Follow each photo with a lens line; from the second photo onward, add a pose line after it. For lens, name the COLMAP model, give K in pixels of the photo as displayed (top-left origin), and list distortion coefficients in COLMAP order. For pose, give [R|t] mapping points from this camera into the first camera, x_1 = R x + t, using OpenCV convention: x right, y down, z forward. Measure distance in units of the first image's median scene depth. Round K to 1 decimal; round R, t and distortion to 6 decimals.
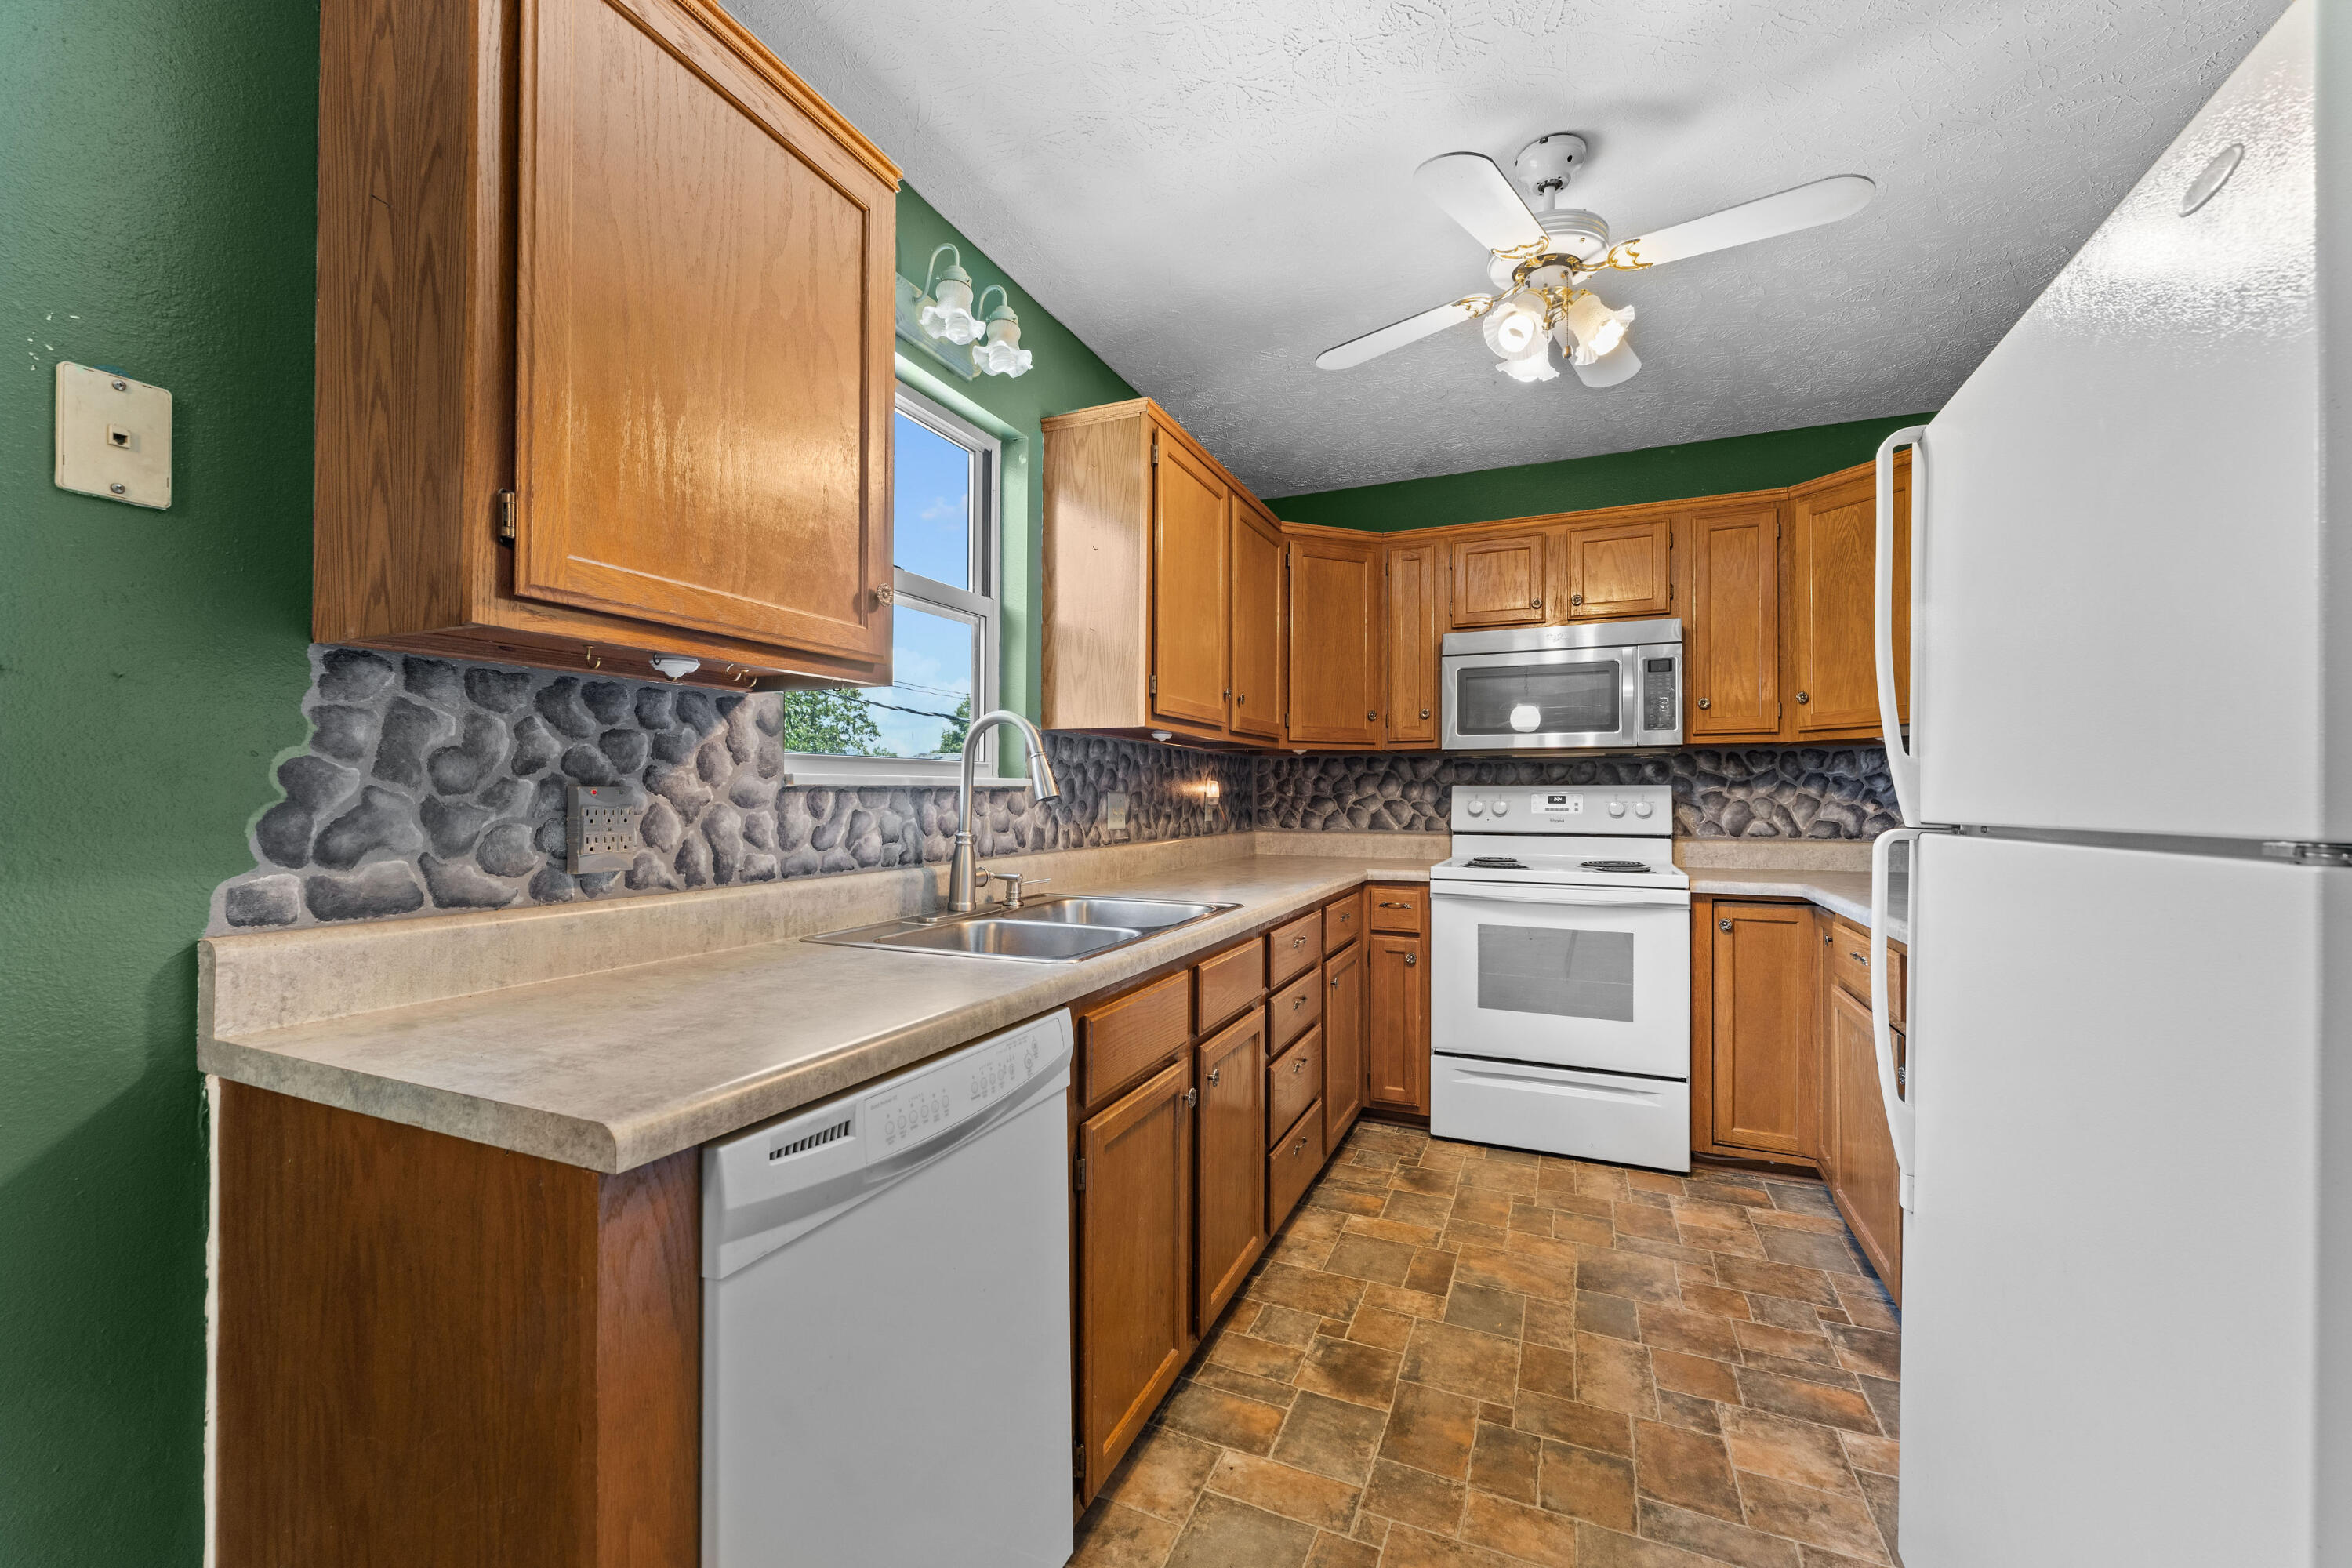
lens RADIAL K [[928.5, 0, 1167.7], [0, 928.5, 787.6], [0, 0, 1]] dist [0.002963, -0.000563]
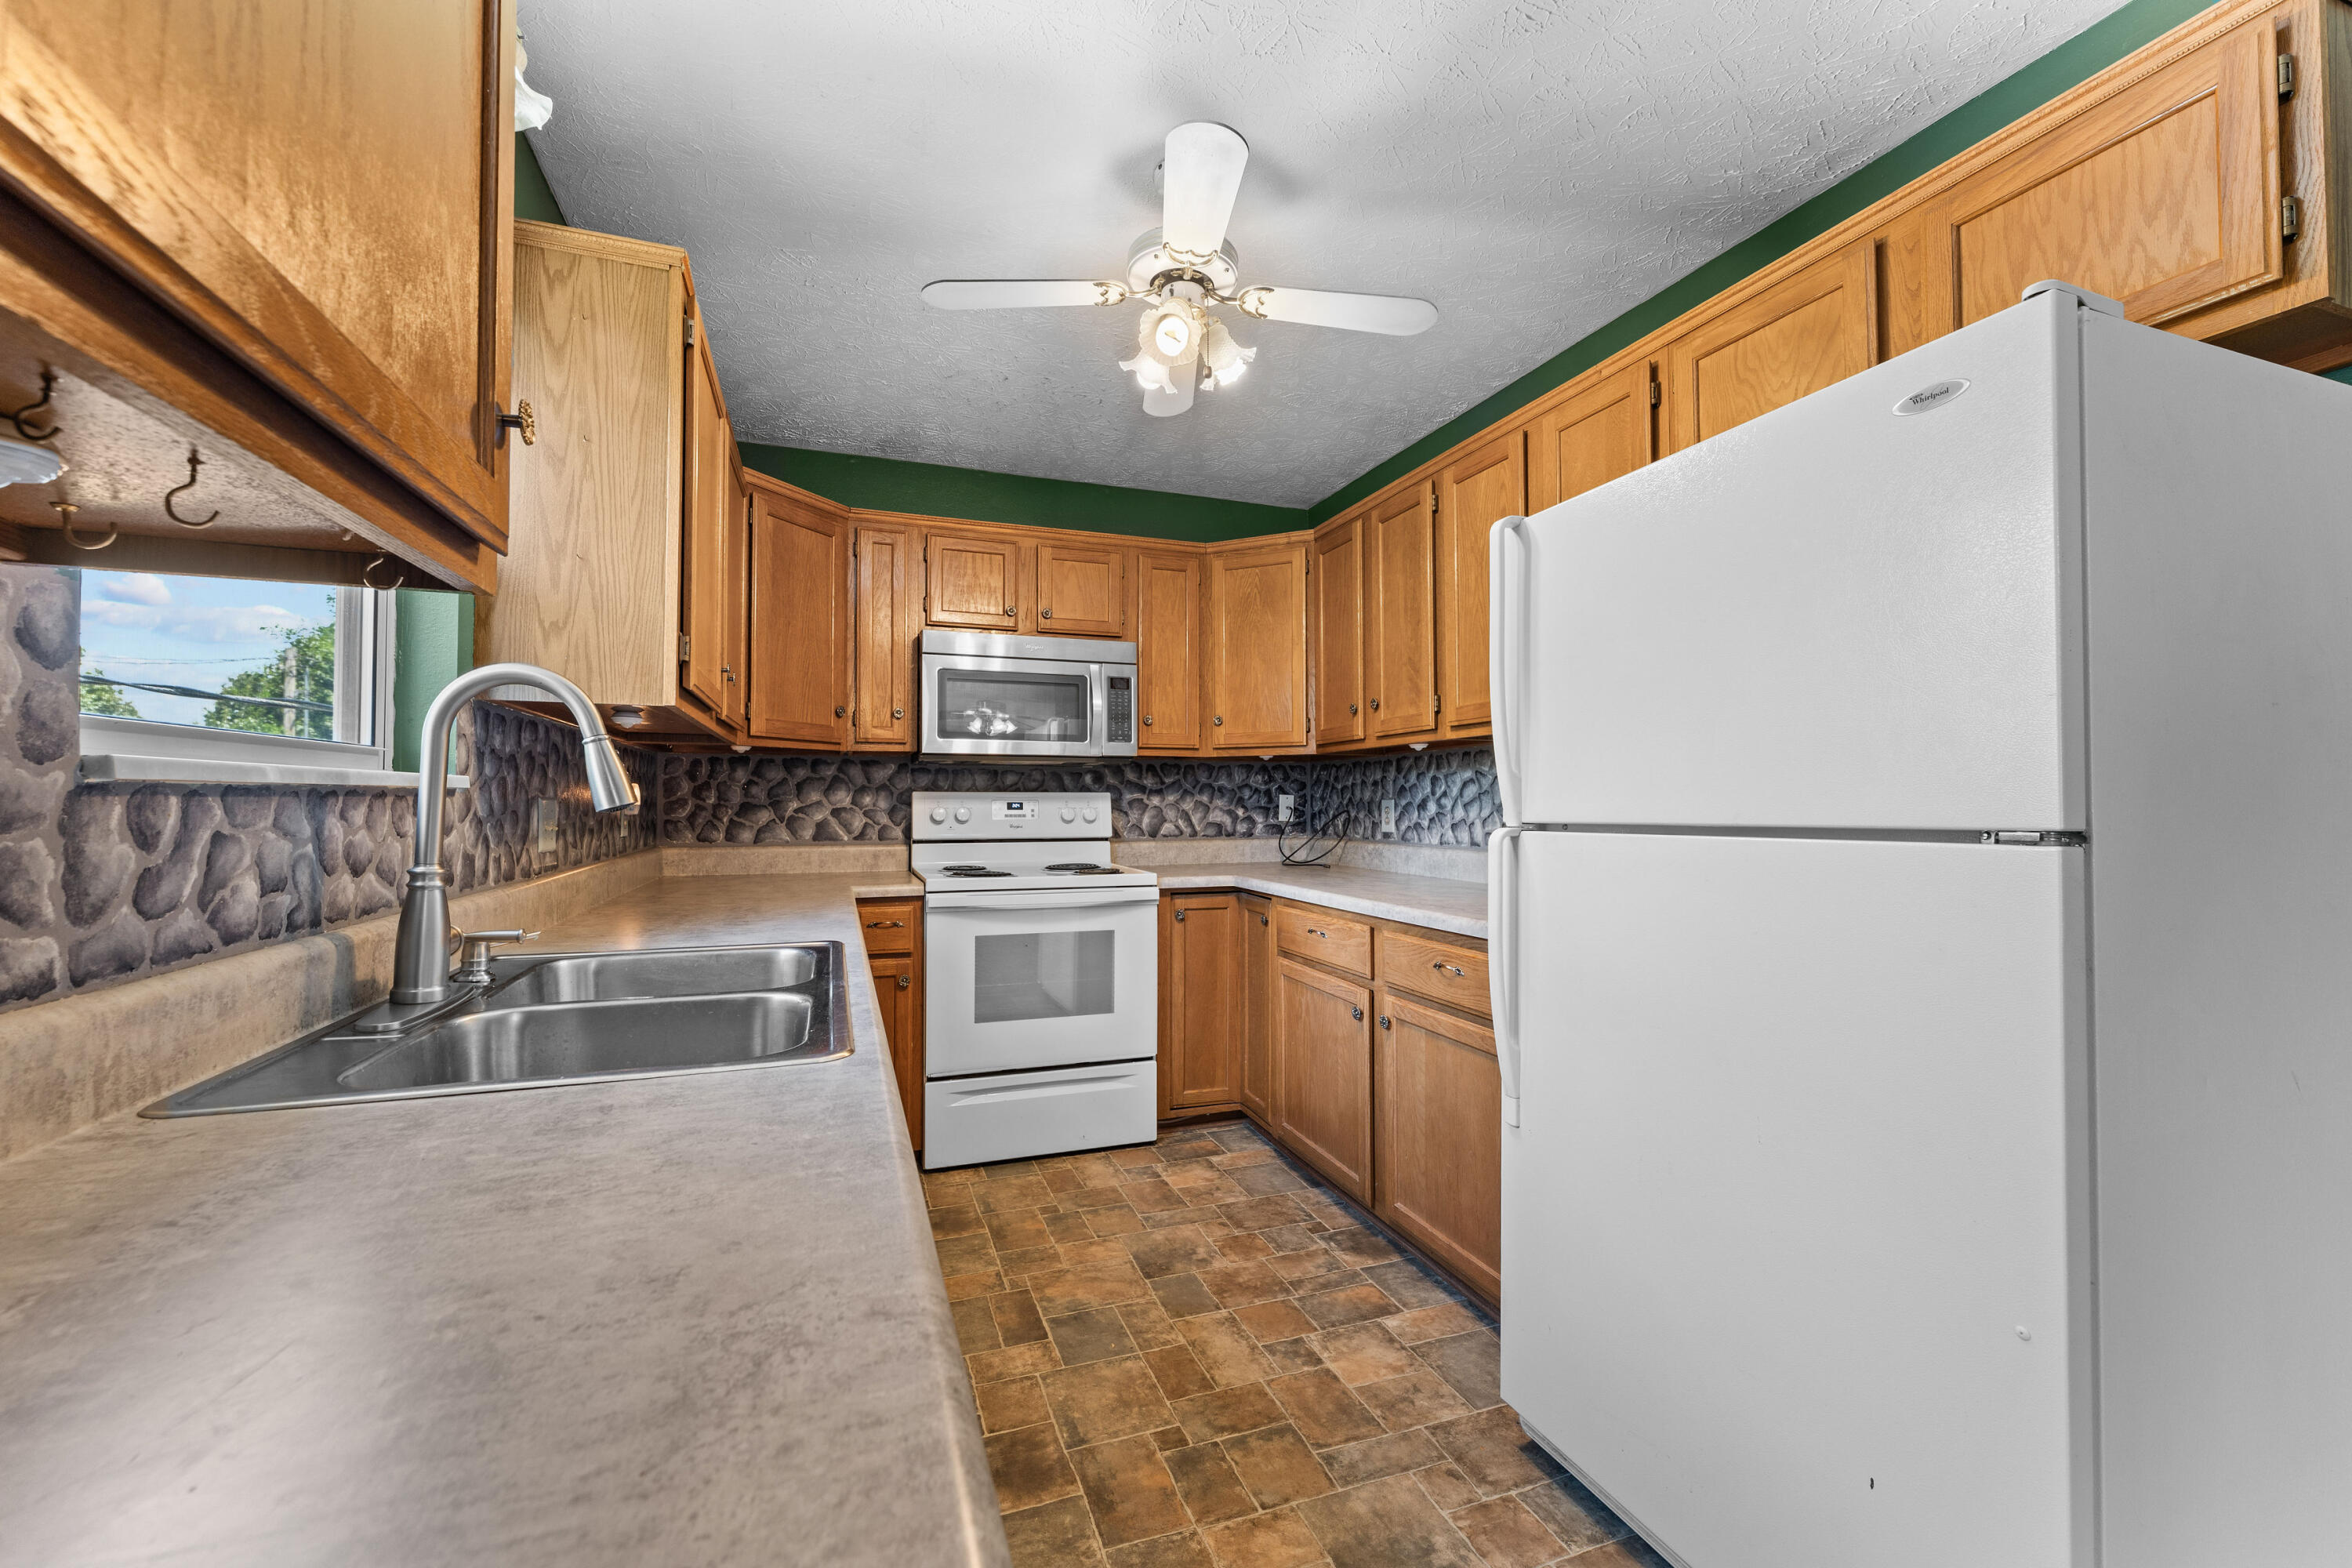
lens RADIAL K [[928.5, 0, 1167.6], [0, 928.5, 789.7], [0, 0, 1]] dist [0.002963, -0.000563]
pose [[0.728786, 0.008274, 0.684692, -0.195342], [-0.004854, 0.999964, -0.006918, 0.001441], [-0.684724, 0.001718, 0.728800, 0.178862]]
